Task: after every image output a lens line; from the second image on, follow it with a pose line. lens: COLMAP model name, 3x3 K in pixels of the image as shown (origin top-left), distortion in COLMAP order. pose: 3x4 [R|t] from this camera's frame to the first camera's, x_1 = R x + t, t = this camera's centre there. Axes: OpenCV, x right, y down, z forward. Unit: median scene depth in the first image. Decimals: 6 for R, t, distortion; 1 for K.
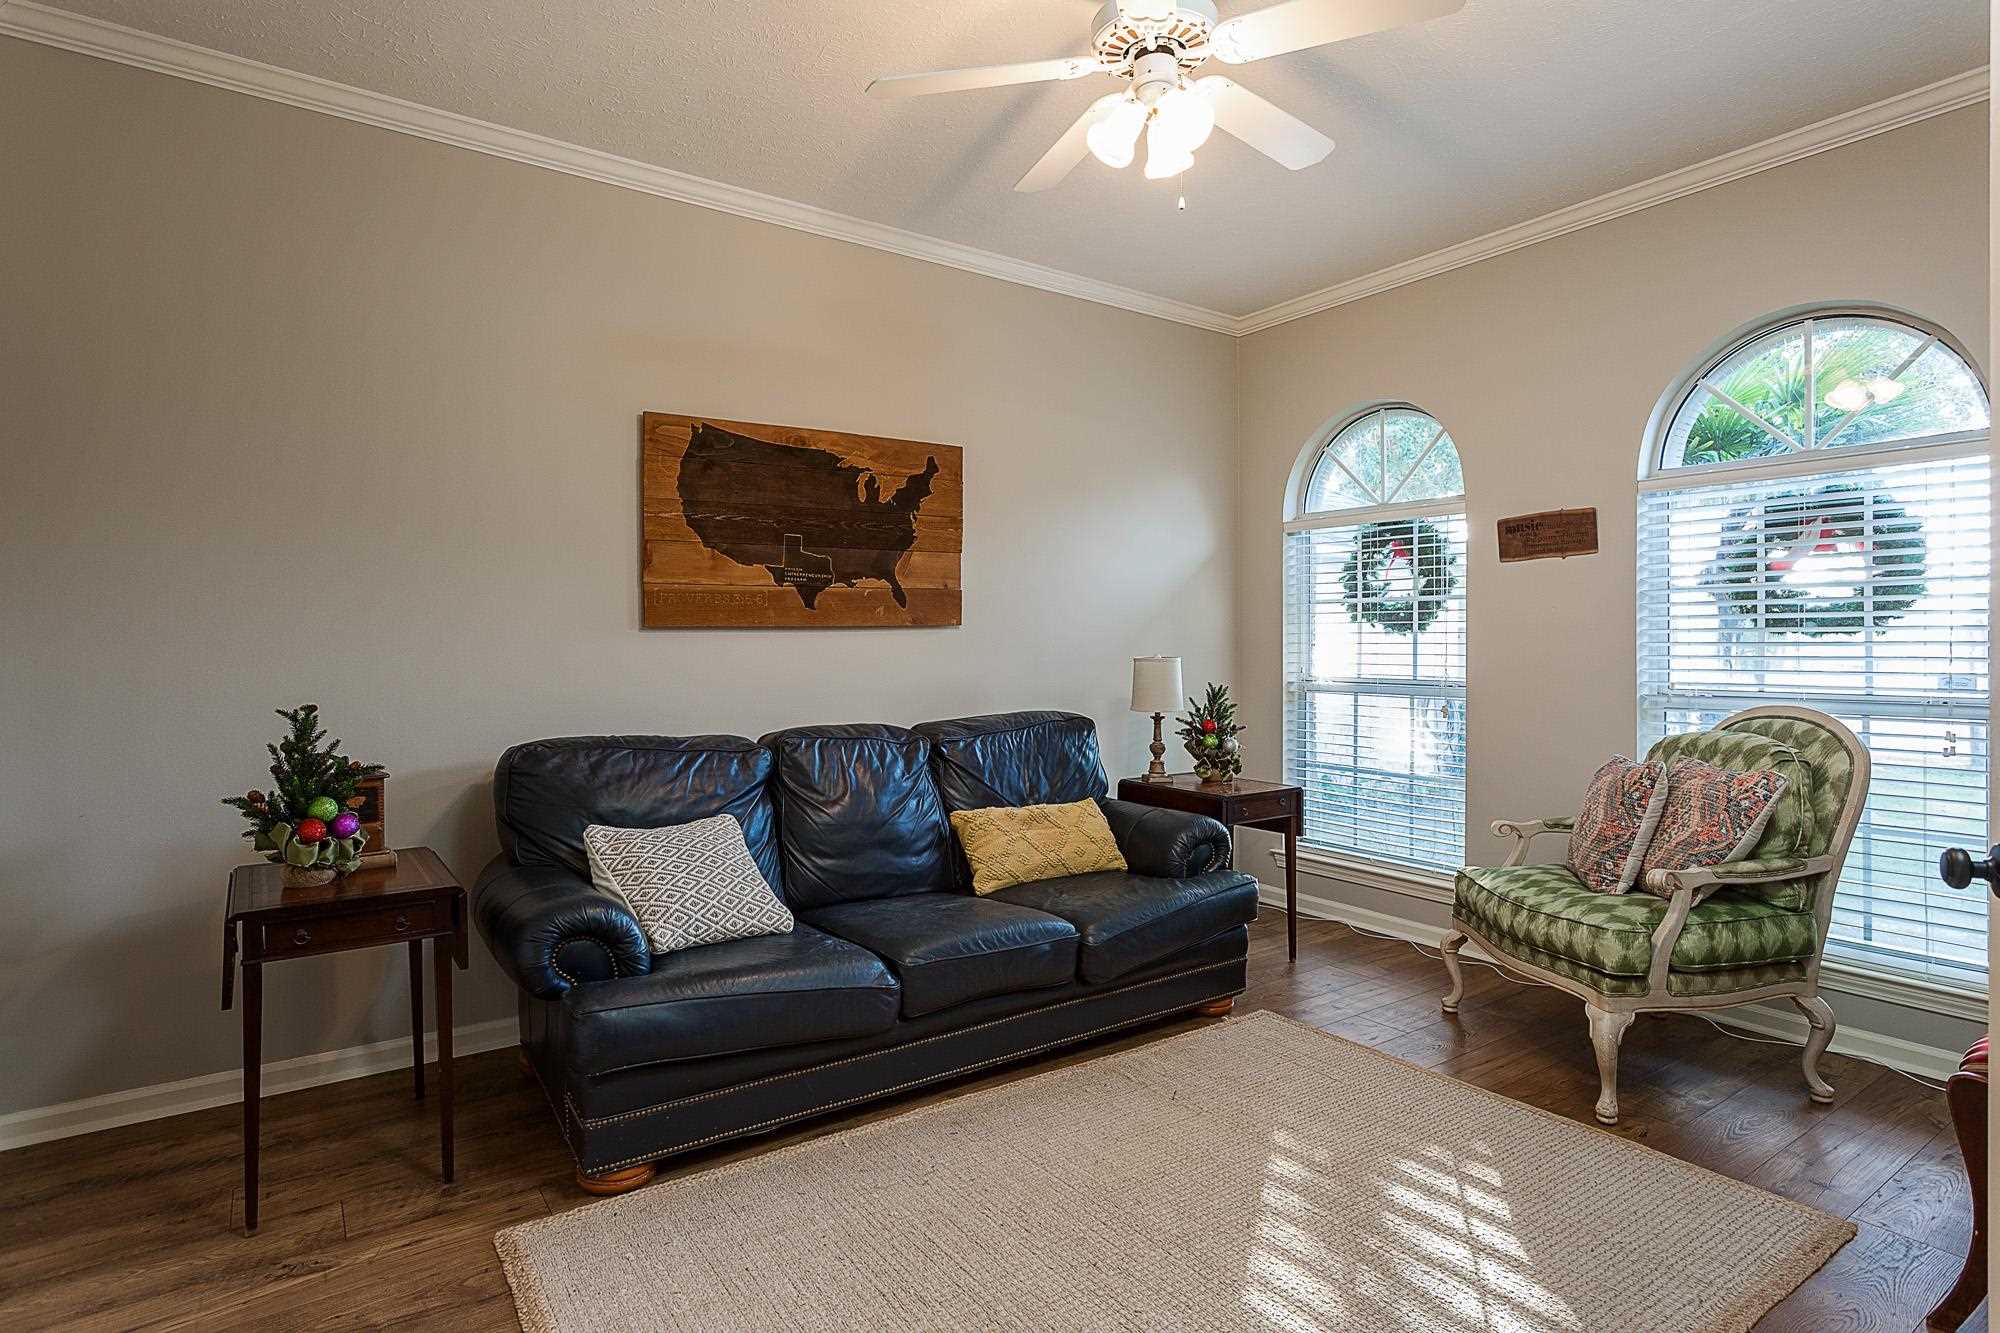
lens RADIAL K [[1035.5, 0, 990.2], [0, 1035.5, 654.7], [0, 0, 1]] dist [-0.005315, -0.000540]
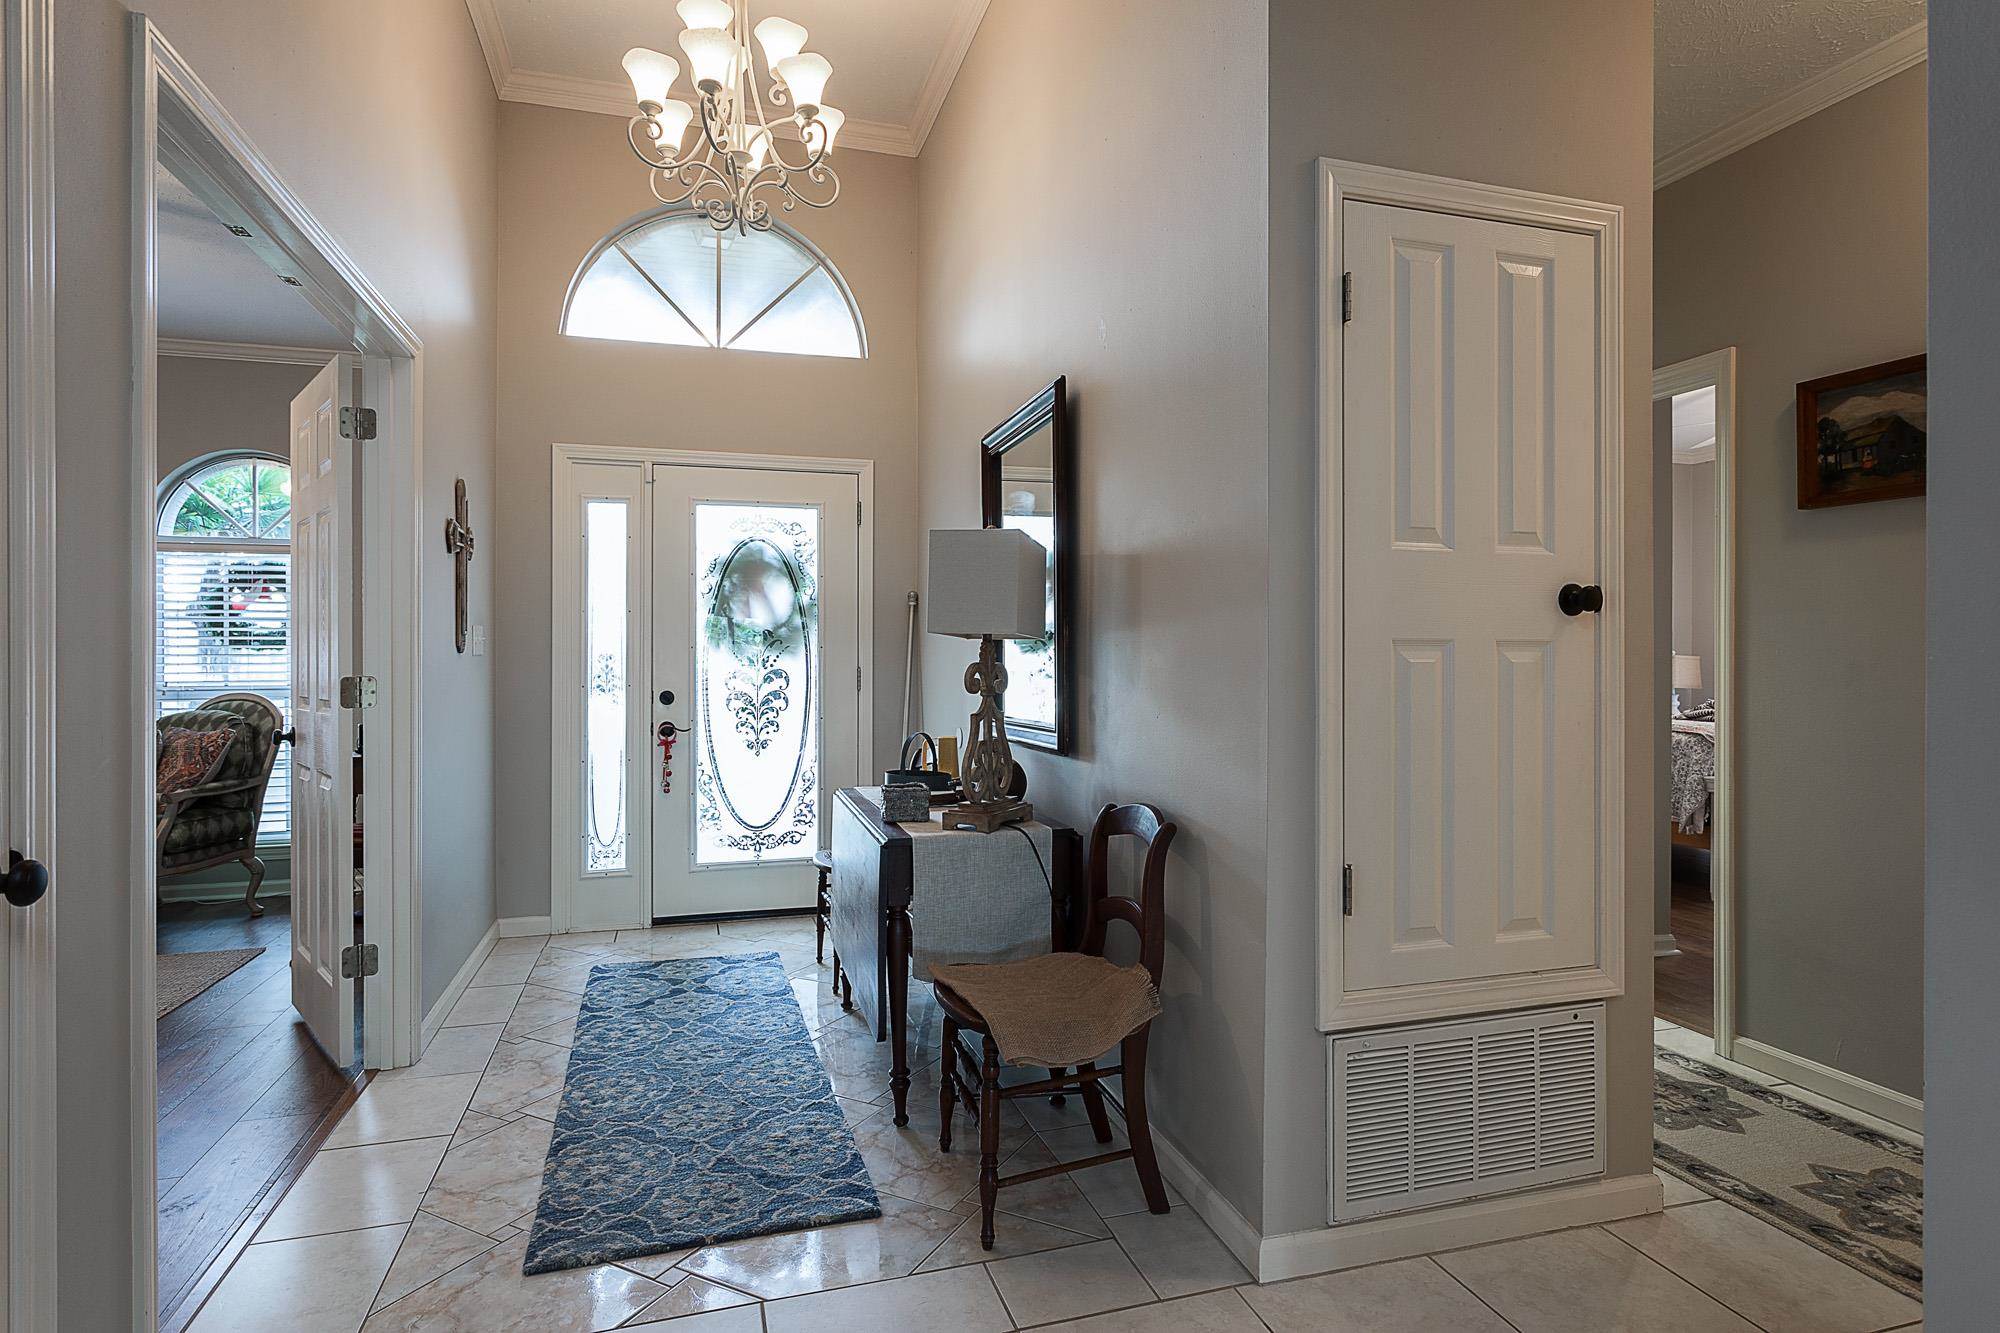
lens RADIAL K [[1035.5, 0, 990.2], [0, 1035.5, 654.7], [0, 0, 1]] dist [-0.005315, -0.000540]
pose [[0.316280, 0.004682, 0.948654, -0.399134], [0.010001, 0.999916, -0.008270, 0.013526], [-0.948613, 0.012103, 0.316207, -0.634655]]
